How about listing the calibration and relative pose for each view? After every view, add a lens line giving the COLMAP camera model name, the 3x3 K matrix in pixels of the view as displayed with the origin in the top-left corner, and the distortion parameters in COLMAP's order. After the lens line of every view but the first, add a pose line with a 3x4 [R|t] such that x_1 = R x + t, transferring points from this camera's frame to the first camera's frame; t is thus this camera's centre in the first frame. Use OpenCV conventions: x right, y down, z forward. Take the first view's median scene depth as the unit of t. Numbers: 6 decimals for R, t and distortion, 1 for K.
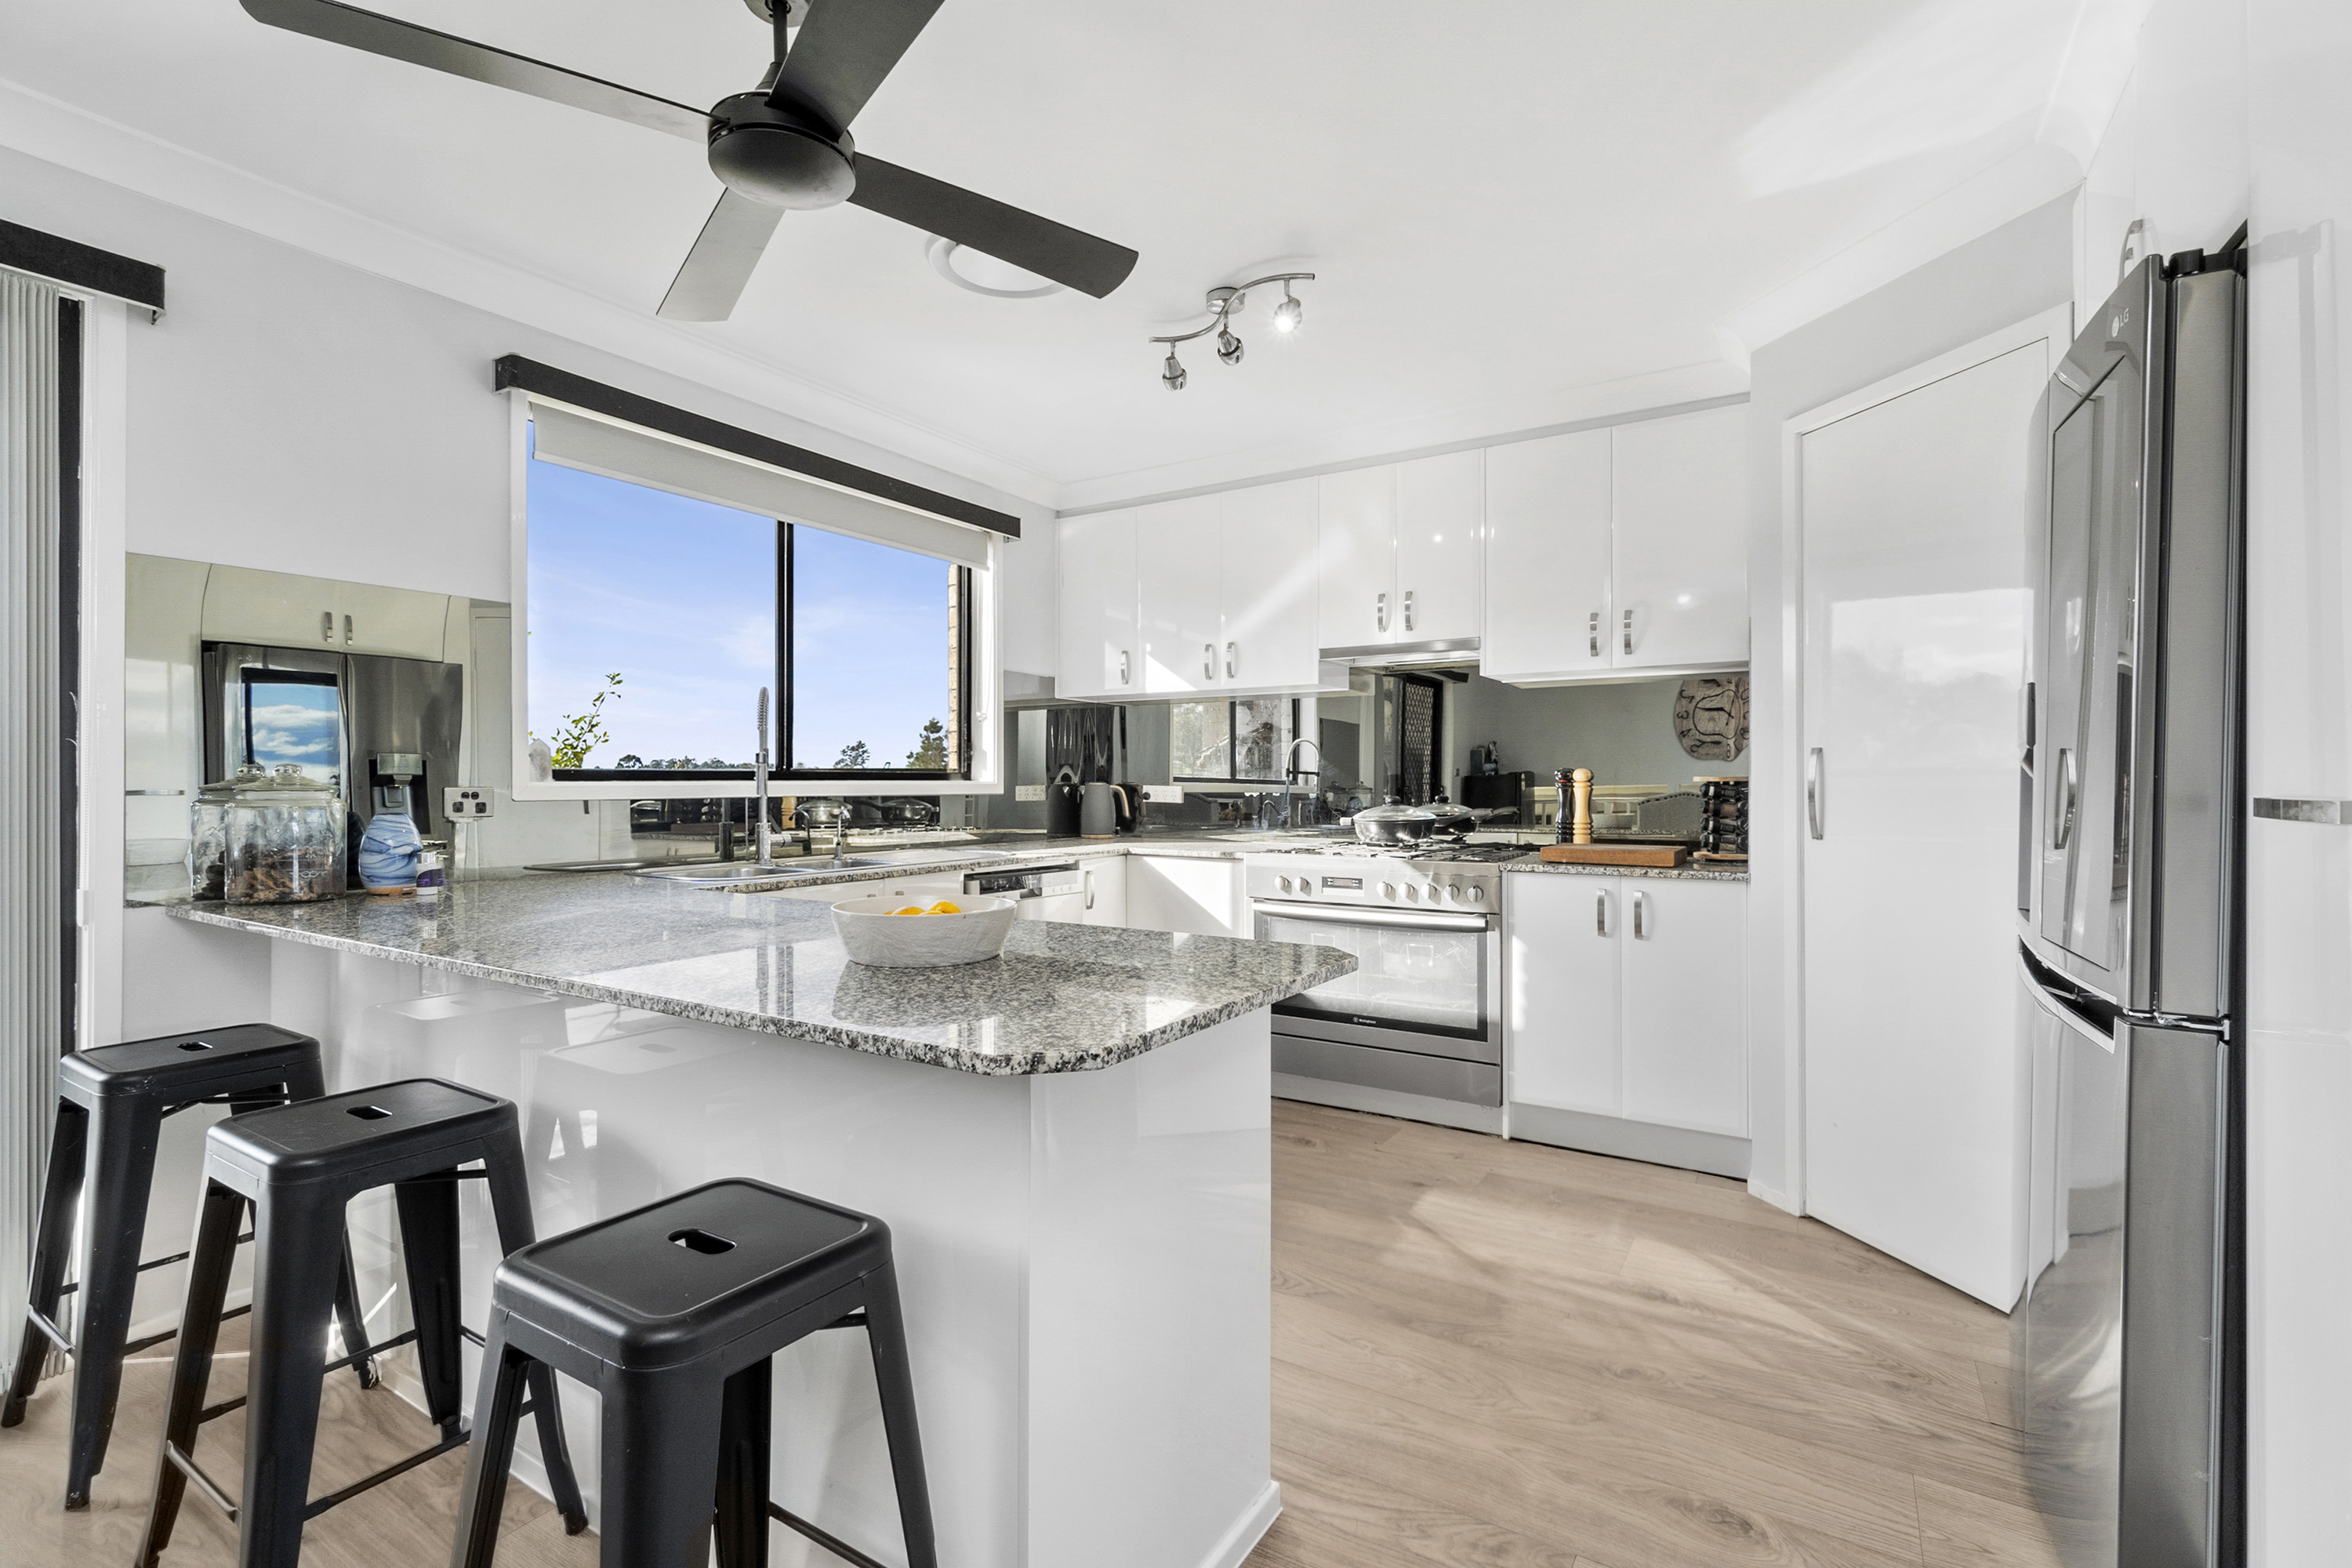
lens RADIAL K [[1023.4, 0, 1172.1], [0, 1023.4, 788.5], [0, 0, 1]] dist [-0.004273, -0.000454]
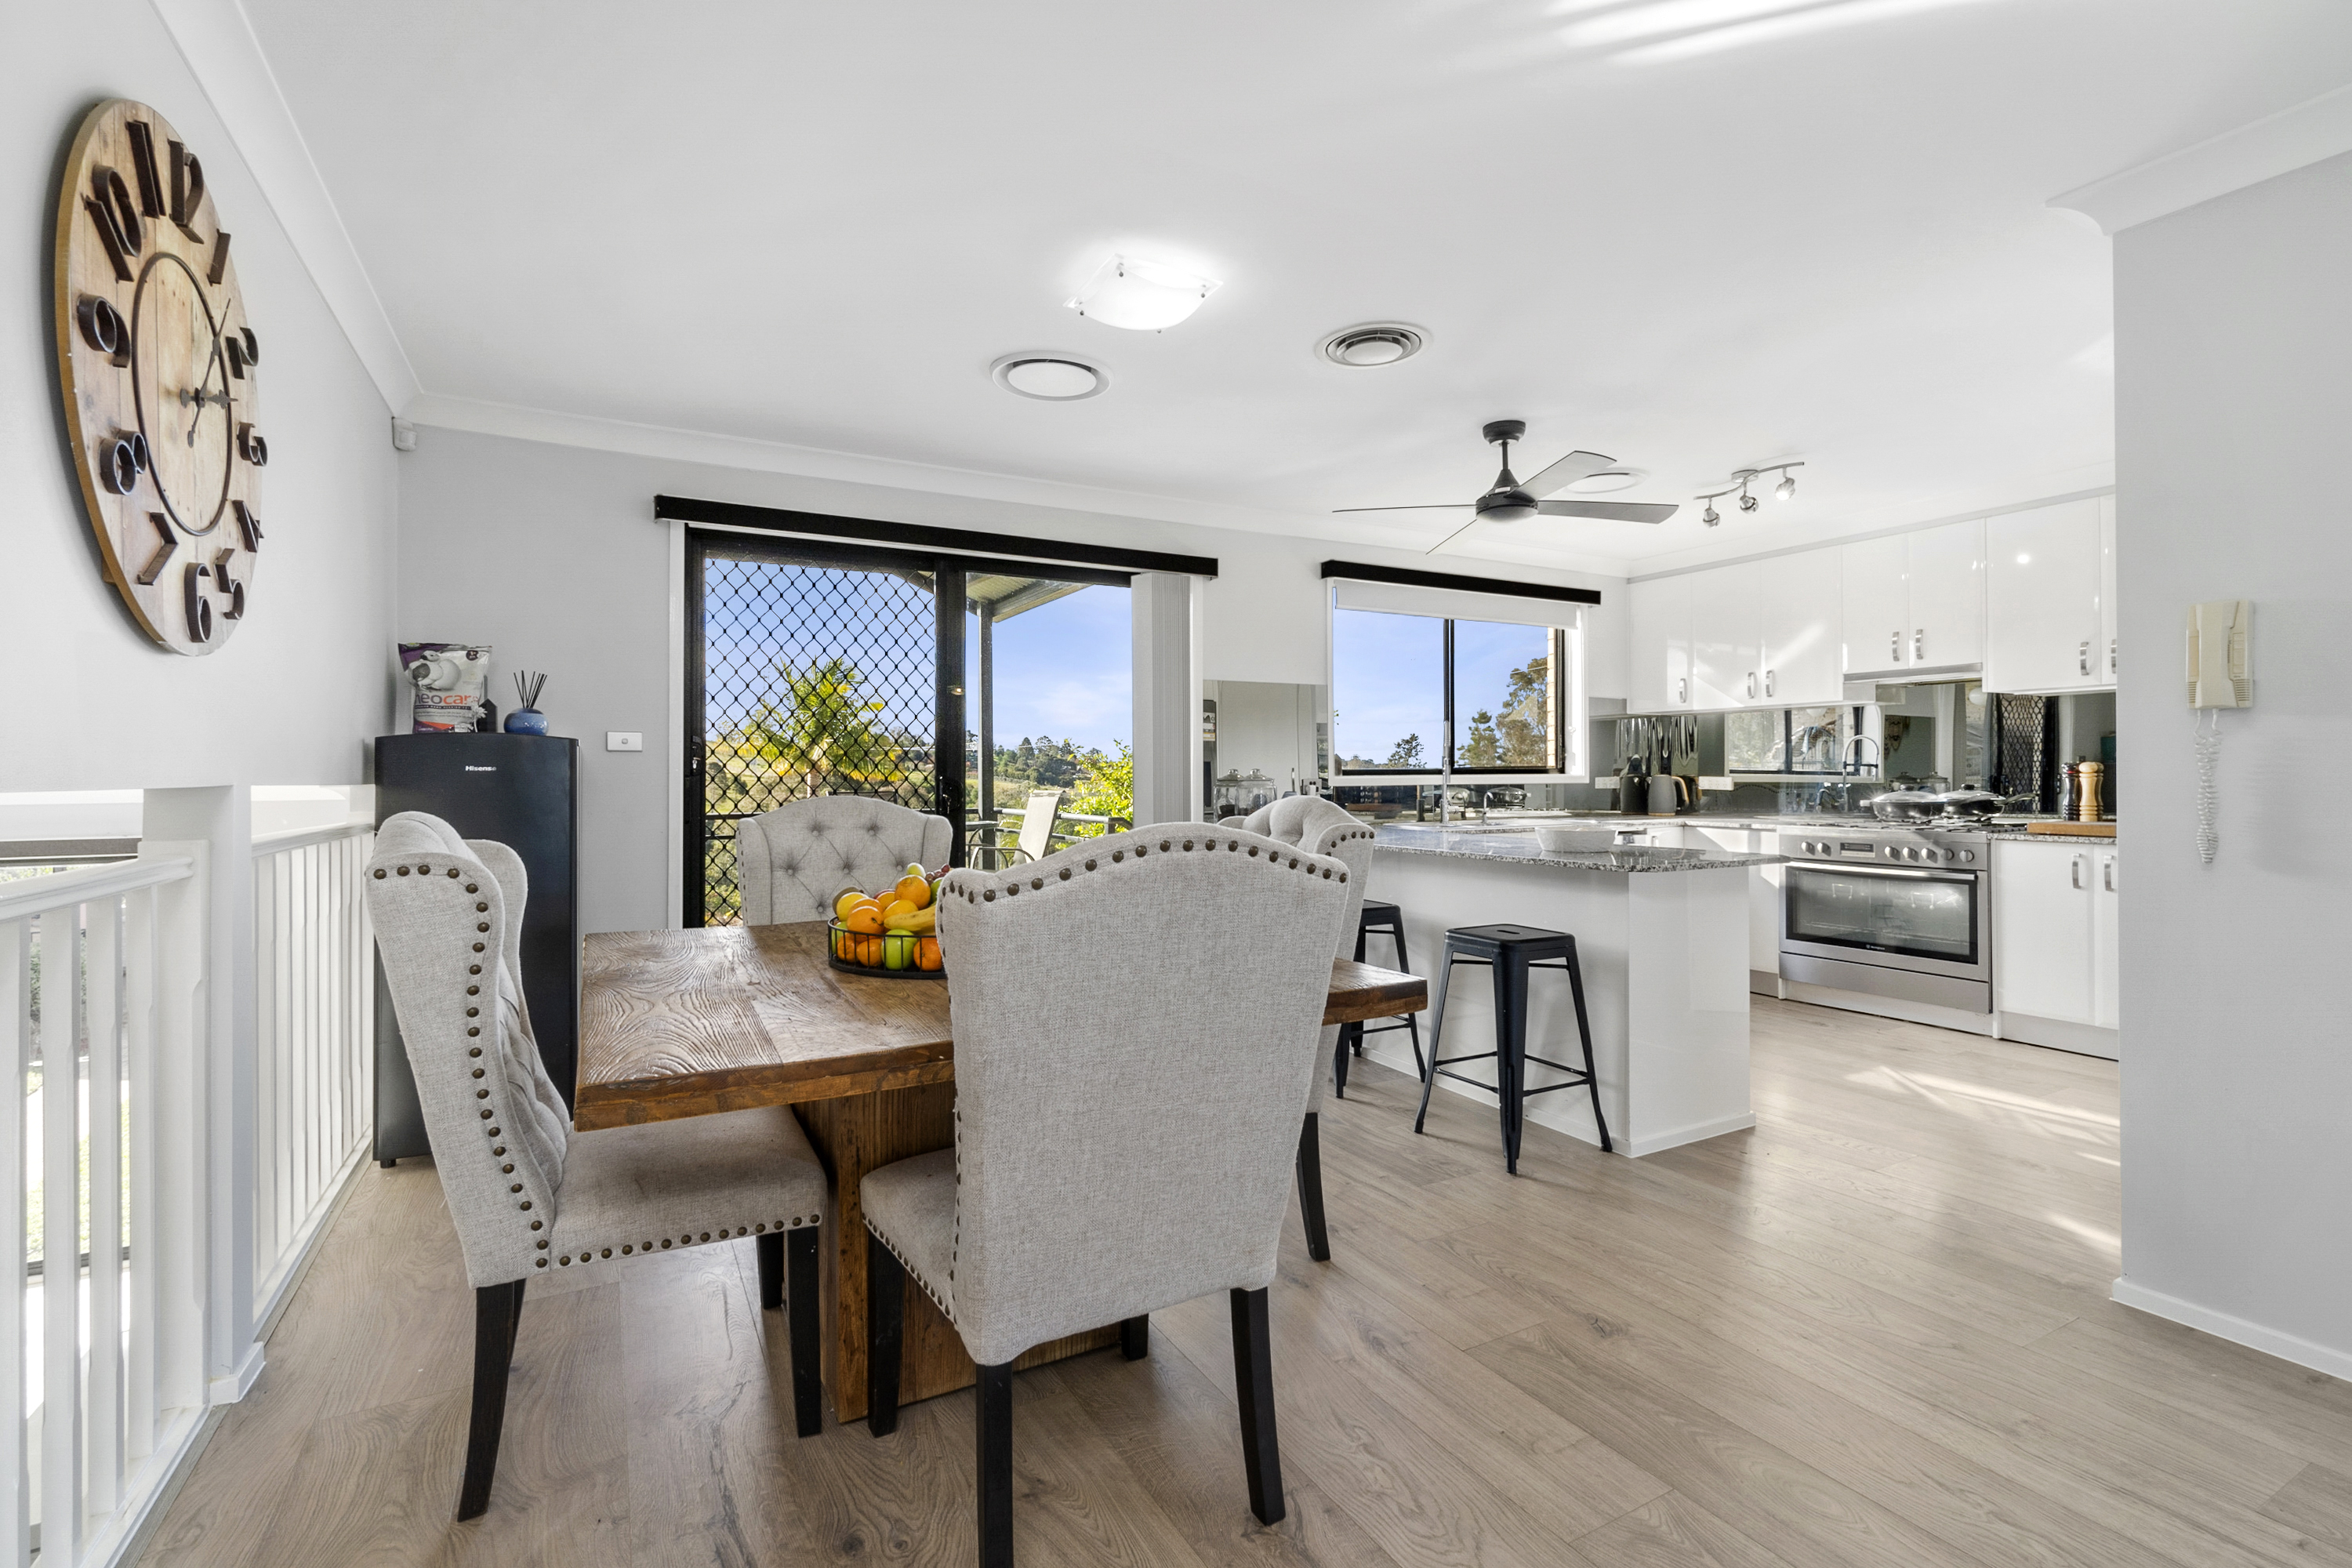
lens RADIAL K [[1023.4, 0, 1163.6], [0, 1023.4, 771.5], [0, 0, 1]] dist [-0.004273, -0.000454]
pose [[0.862297, -0.005965, -0.506368, 0.050077], [0.001685, 0.999959, -0.008910, 0.000875], [0.506400, 0.006830, 0.862272, -0.568766]]
